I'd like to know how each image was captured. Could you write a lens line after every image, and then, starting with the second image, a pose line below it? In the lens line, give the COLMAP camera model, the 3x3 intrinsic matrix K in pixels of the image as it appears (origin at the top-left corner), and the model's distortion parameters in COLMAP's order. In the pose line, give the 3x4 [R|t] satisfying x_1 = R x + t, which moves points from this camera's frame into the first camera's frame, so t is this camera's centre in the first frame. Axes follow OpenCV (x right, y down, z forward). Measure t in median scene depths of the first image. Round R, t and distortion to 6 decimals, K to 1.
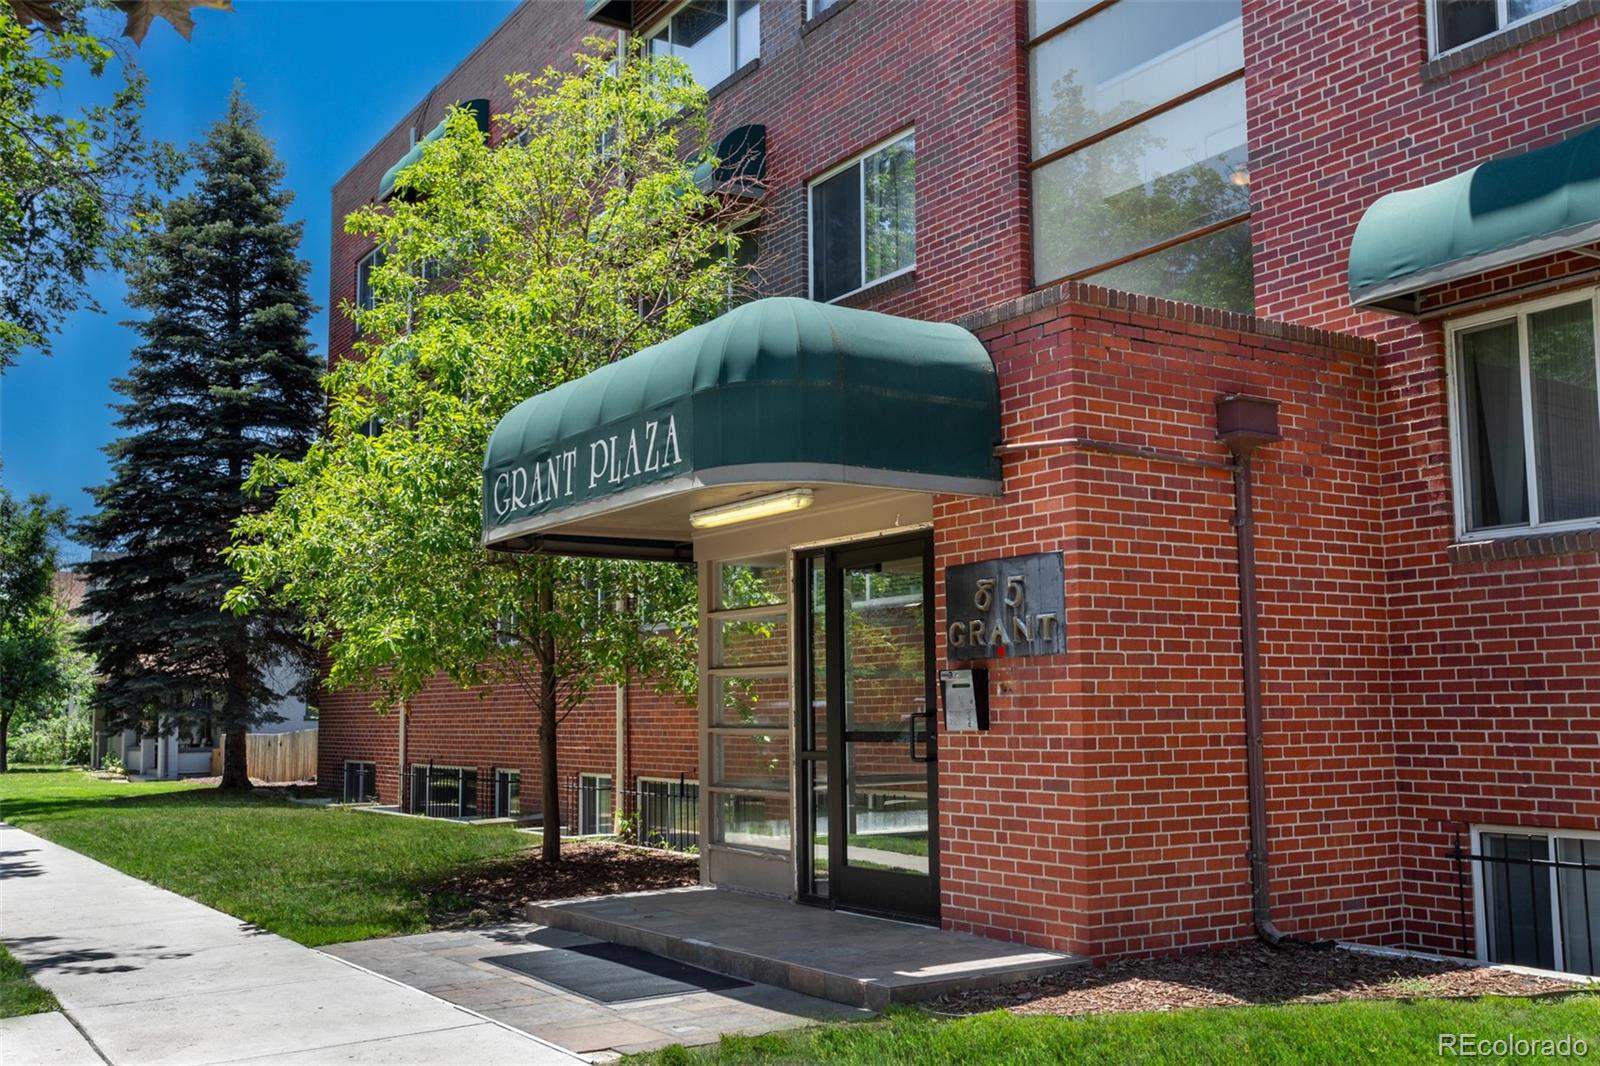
lens RADIAL K [[1570.7, 0, 798.0], [0, 1570.7, 525.8], [0, 0, 1]] dist [-0.000549, 0.000000]
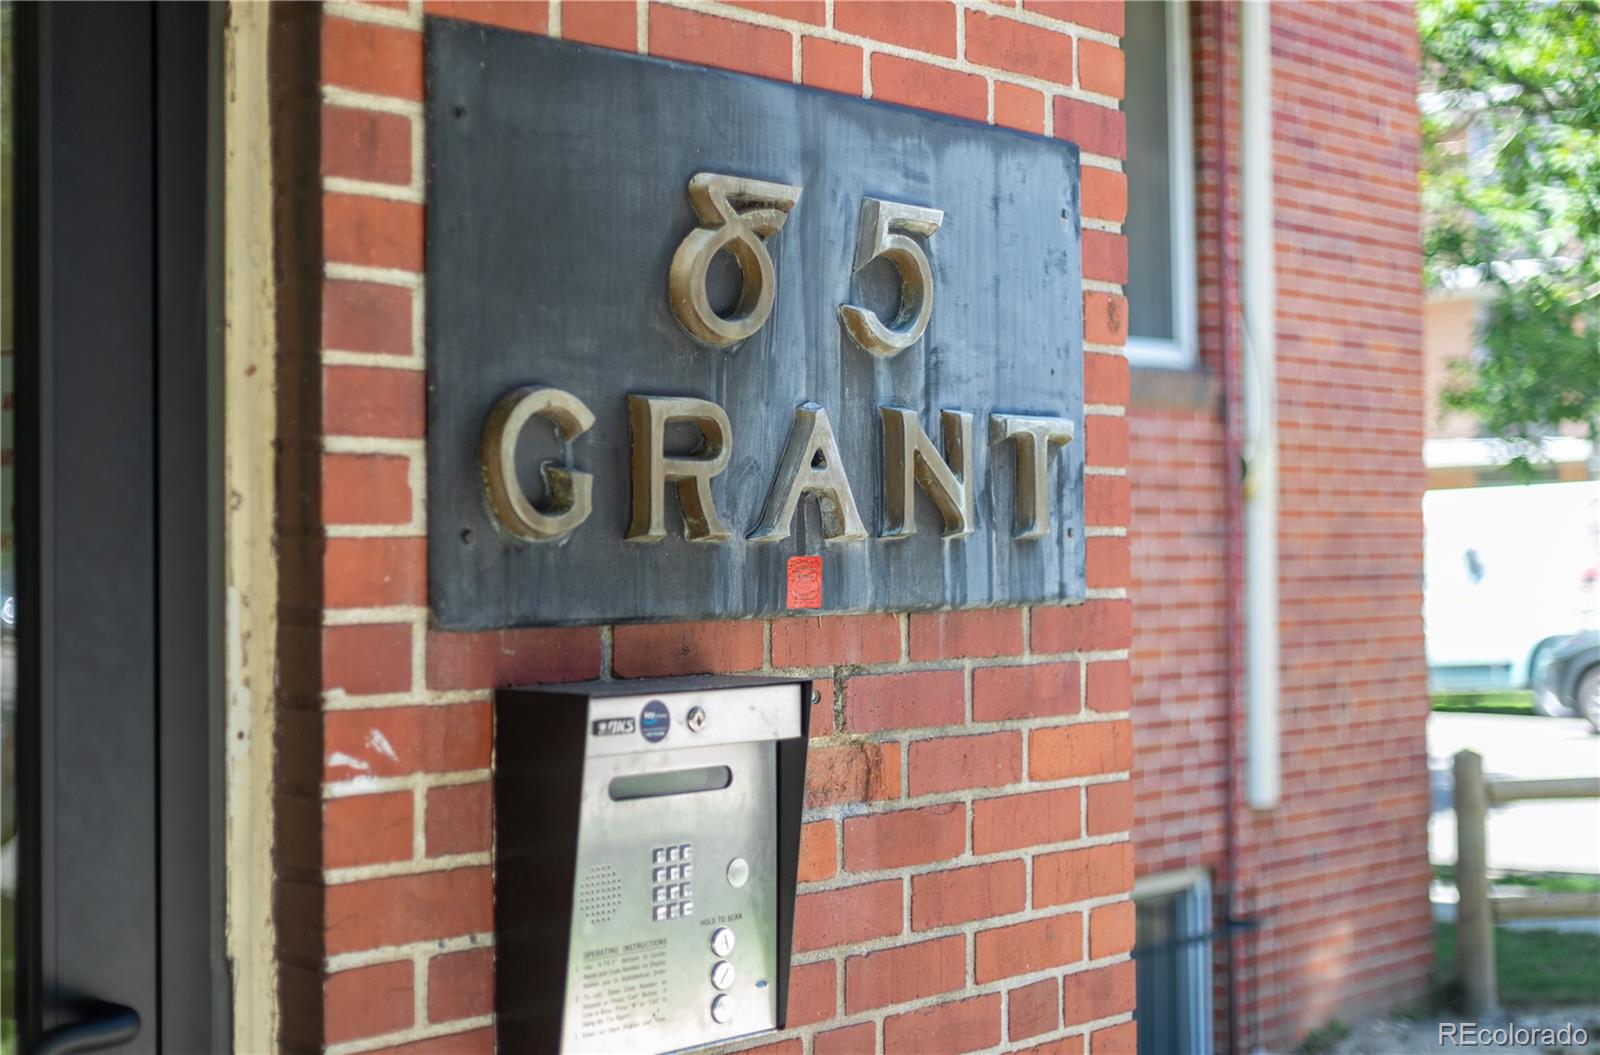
lens RADIAL K [[2397.9, 0, 799.5], [0, 2397.9, 521.5], [0, 0, 1]] dist [0.015367, 0.000000]
pose [[-0.261319, 0.021547, 0.965012, -0.143077], [-0.107971, 0.992824, -0.051406, 0.086152], [-0.959195, -0.117626, -0.257117, 1.057071]]
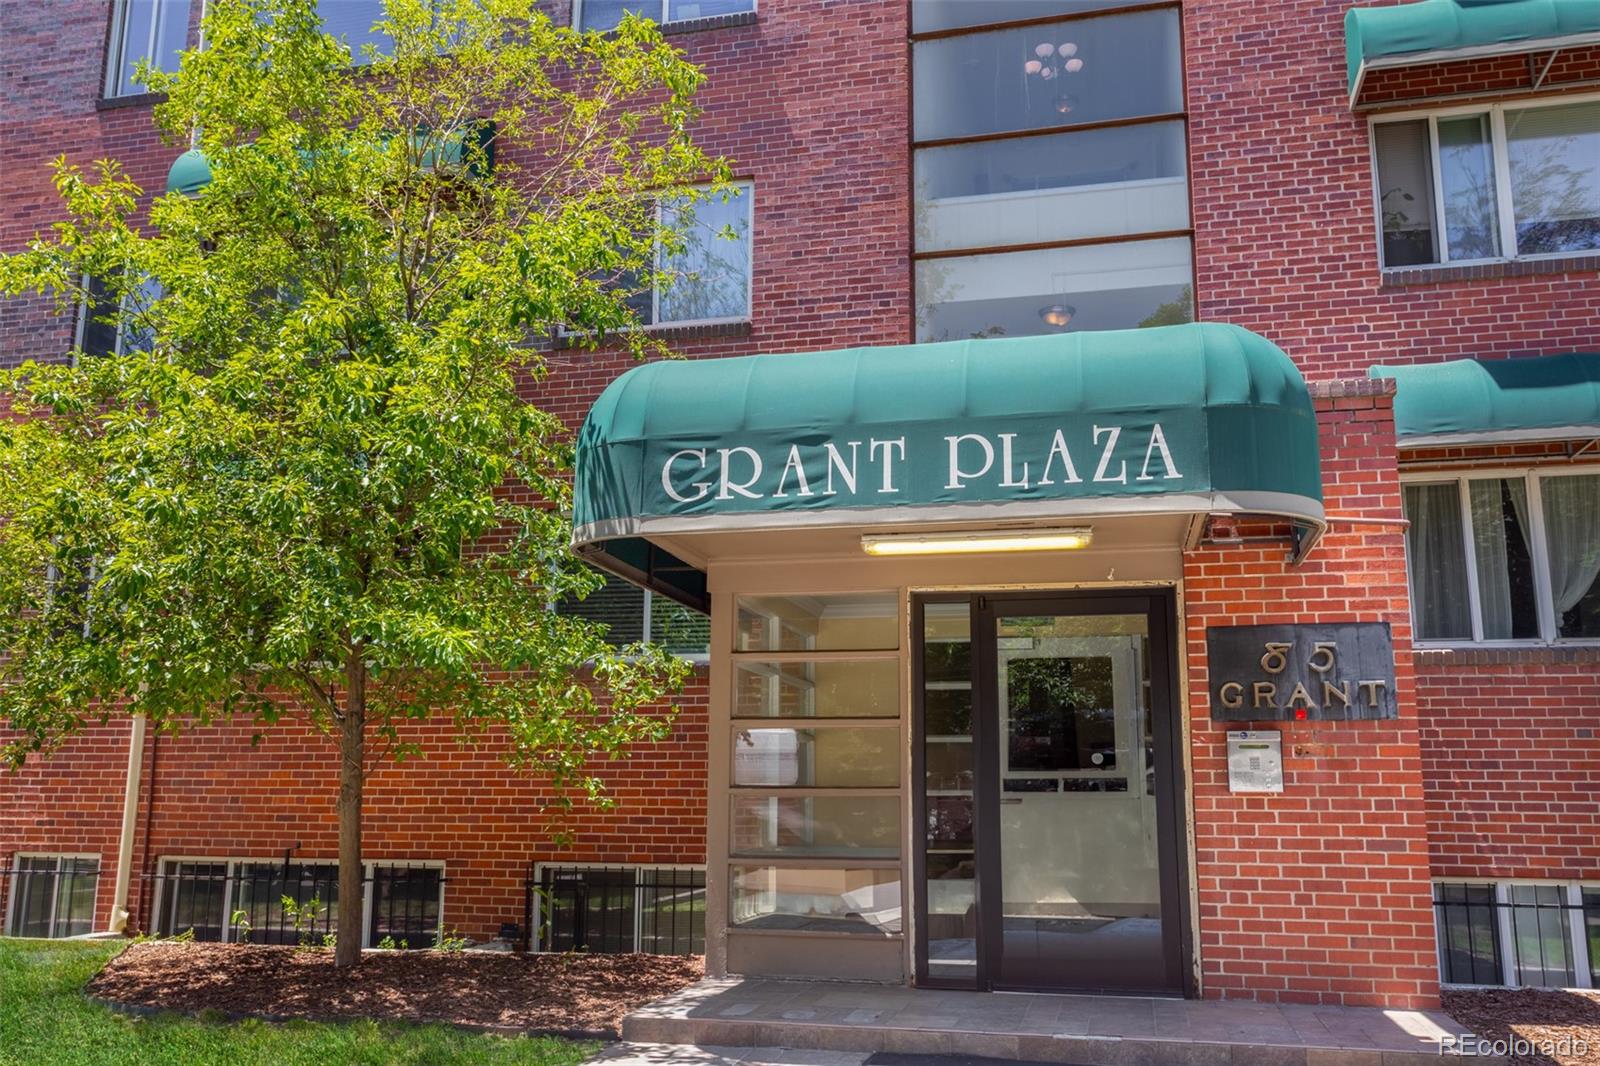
lens RADIAL K [[1360.1, 0, 801.0], [0, 1360.1, 538.4], [0, 0, 1]] dist [0.010520, -0.016599]
pose [[0.723155, 0.145400, 0.675208, -0.710353], [-0.096017, 0.989261, -0.110194, 0.094007], [-0.683979, 0.014856, 0.729350, 0.564228]]
